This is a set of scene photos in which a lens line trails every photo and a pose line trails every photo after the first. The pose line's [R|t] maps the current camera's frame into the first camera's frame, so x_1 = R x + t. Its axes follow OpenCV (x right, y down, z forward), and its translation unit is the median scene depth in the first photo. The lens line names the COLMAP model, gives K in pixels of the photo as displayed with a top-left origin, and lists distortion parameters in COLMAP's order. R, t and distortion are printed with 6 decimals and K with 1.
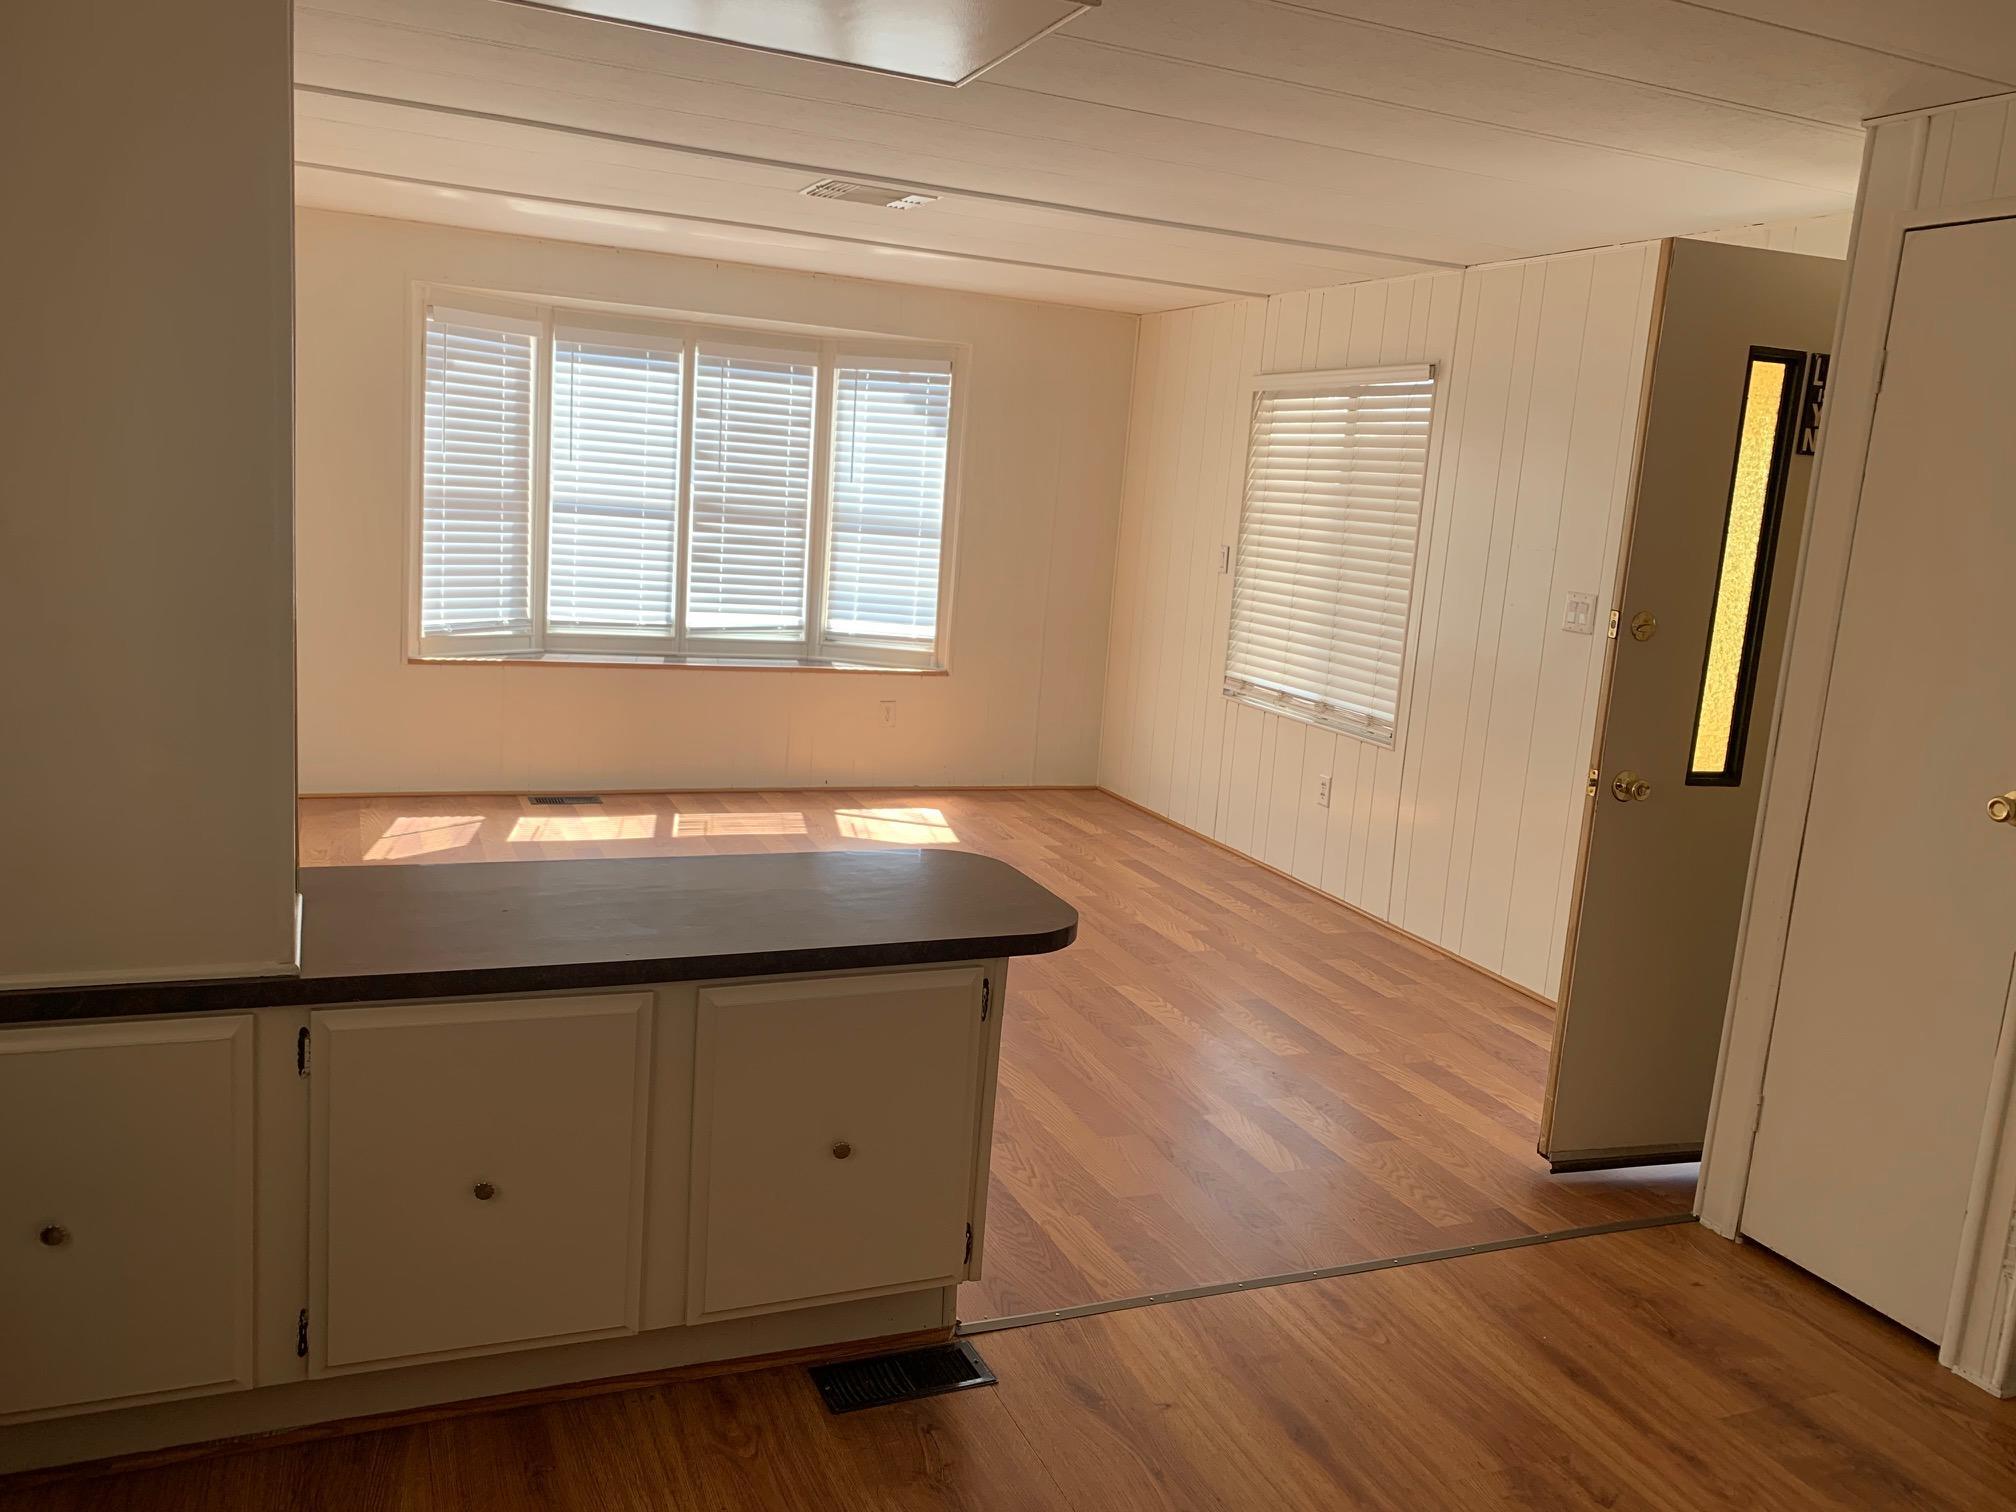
lens RADIAL K [[1546.2, 0, 1010.5], [0, 1546.2, 752.1], [0, 0, 1]] dist [0.030097, -0.019797]
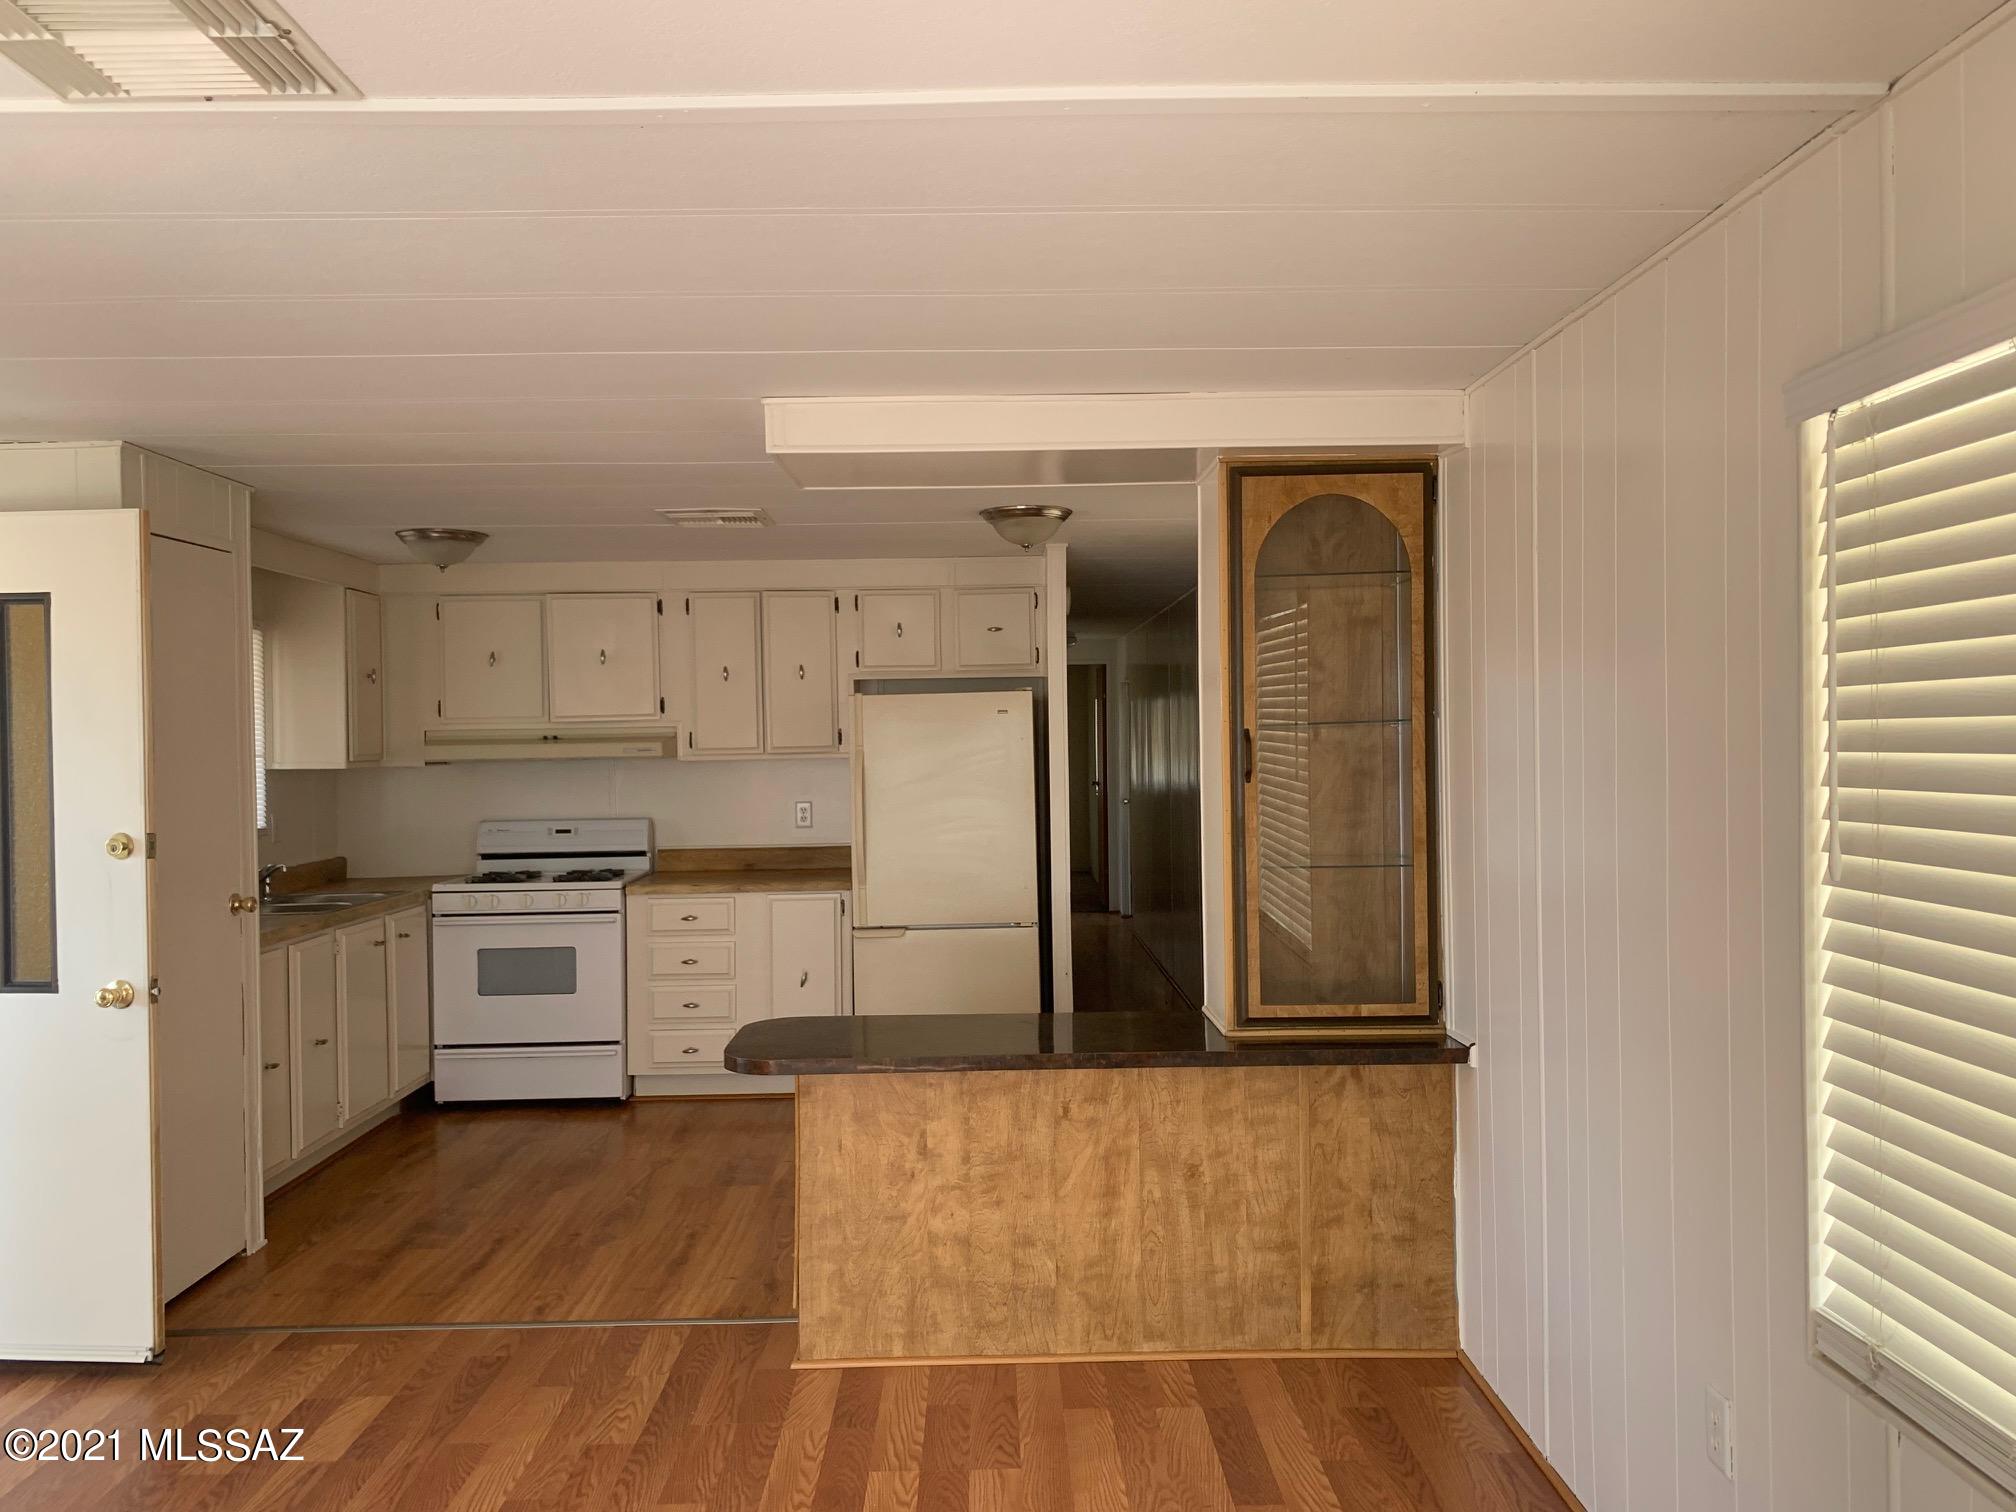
lens RADIAL K [[1546.2, 0, 1003.7], [0, 1546.2, 754.0], [0, 0, 1]] dist [0.030097, -0.019797]
pose [[-0.926301, -0.067591, 0.370672, -0.714518], [0.008449, 0.979805, 0.199779, -0.447364], [-0.376690, 0.188188, -0.907023, 2.166530]]
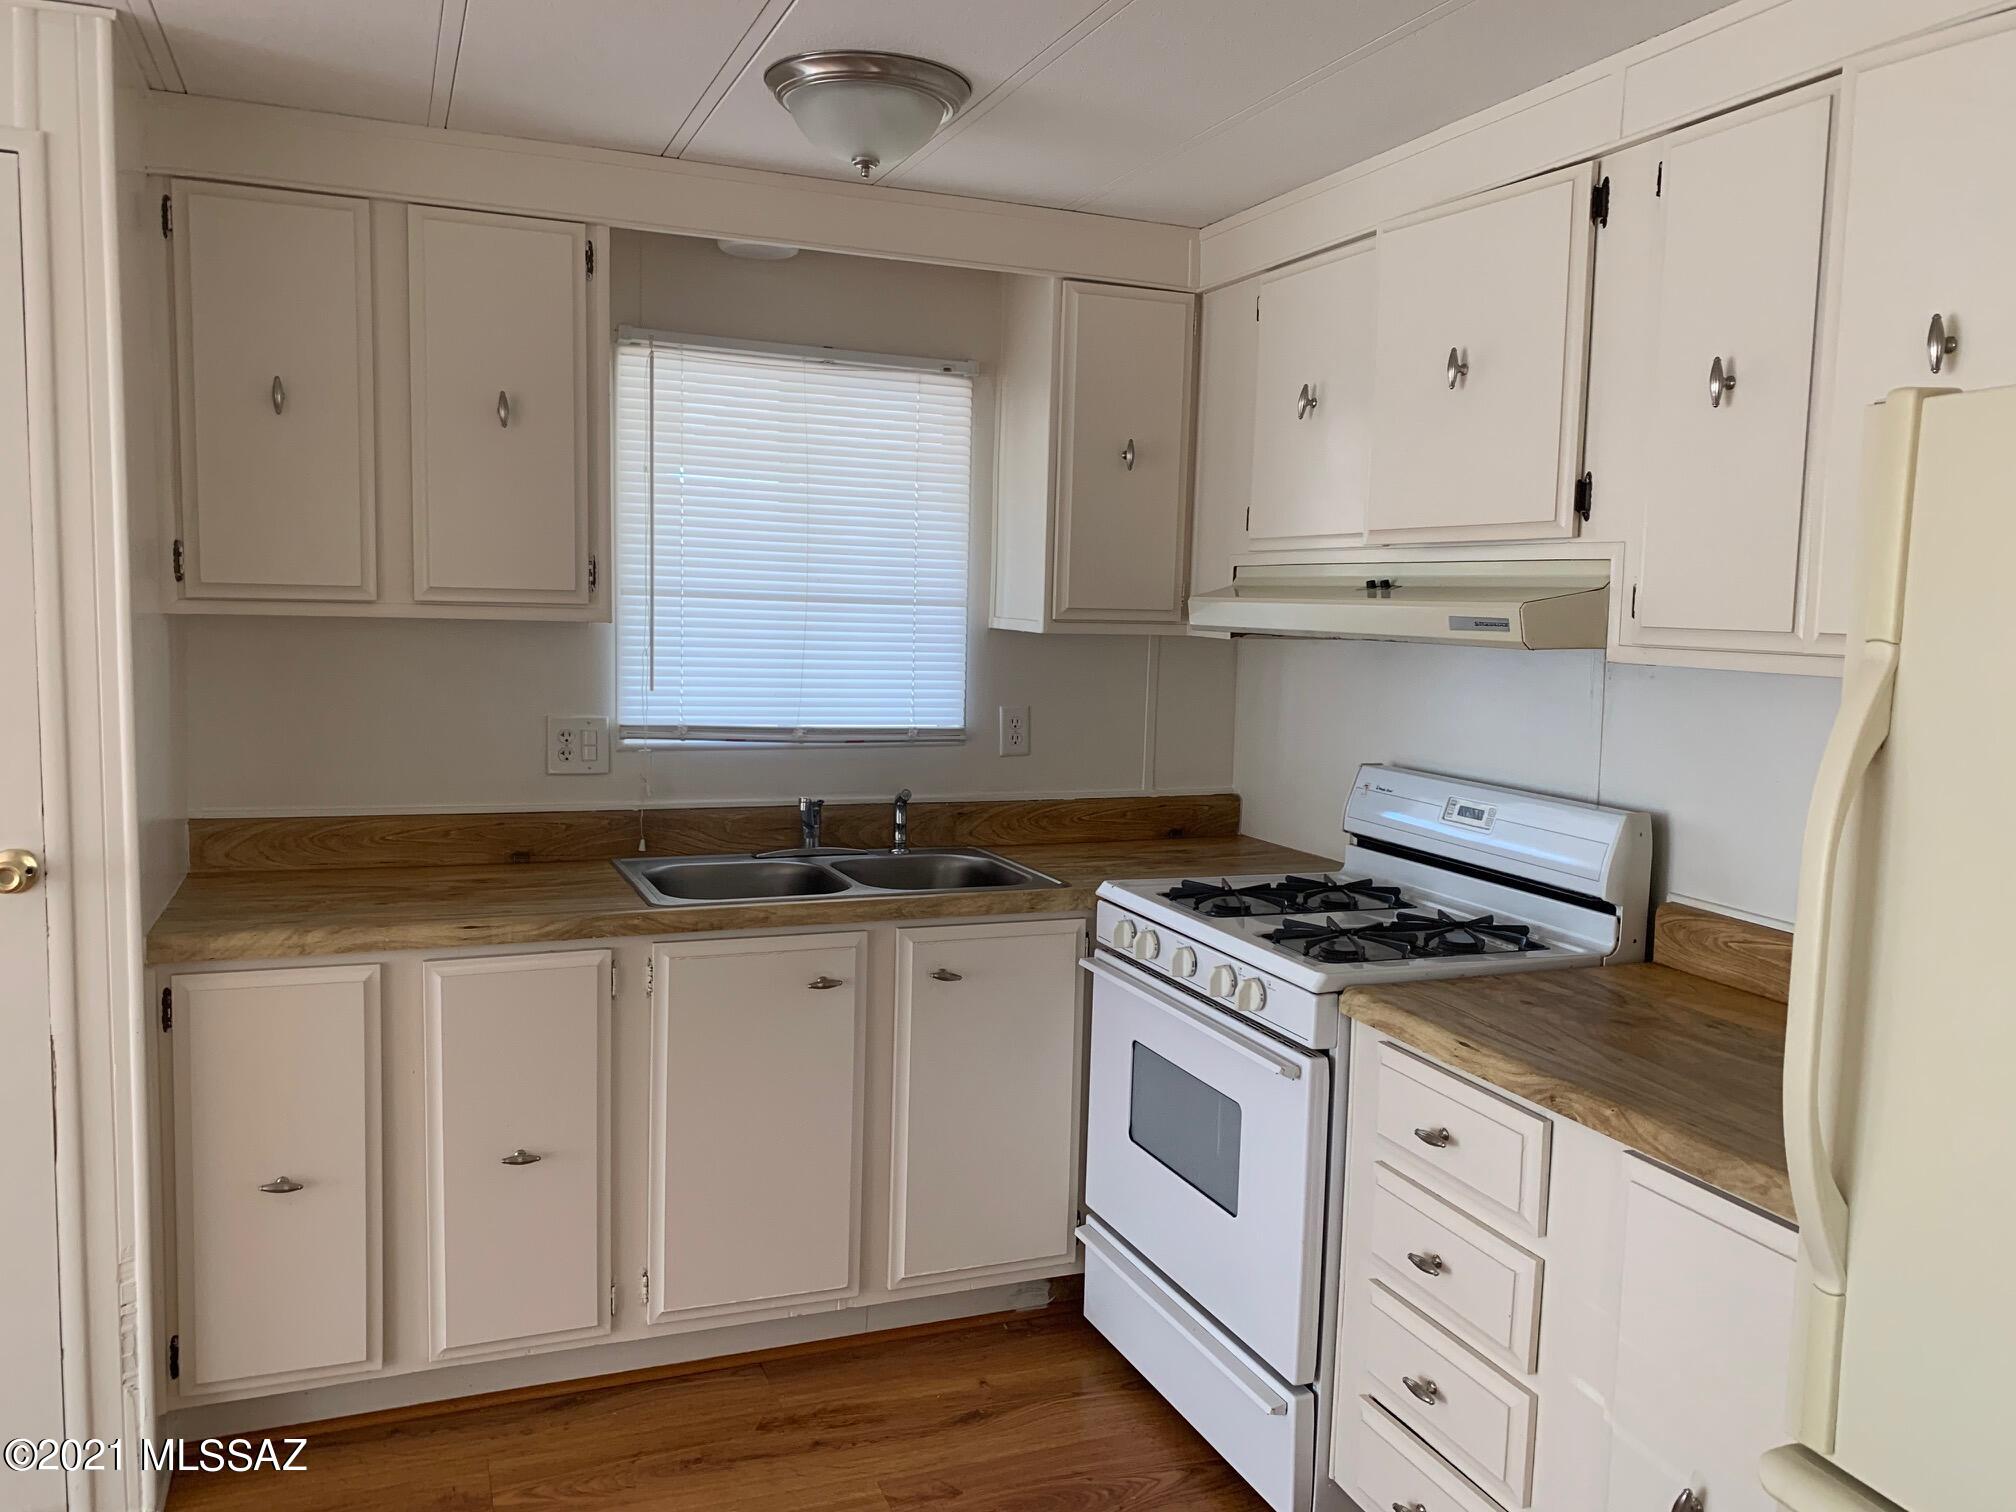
lens RADIAL K [[1546.2, 0, 1014.3], [0, 1546.2, 744.6], [0, 0, 1]] dist [0.030097, -0.019797]
pose [[-0.001151, -0.174794, 0.984604, -0.419586], [0.140483, 0.974812, 0.173220, -0.262867], [-0.990082, 0.138519, 0.023434, 1.257274]]
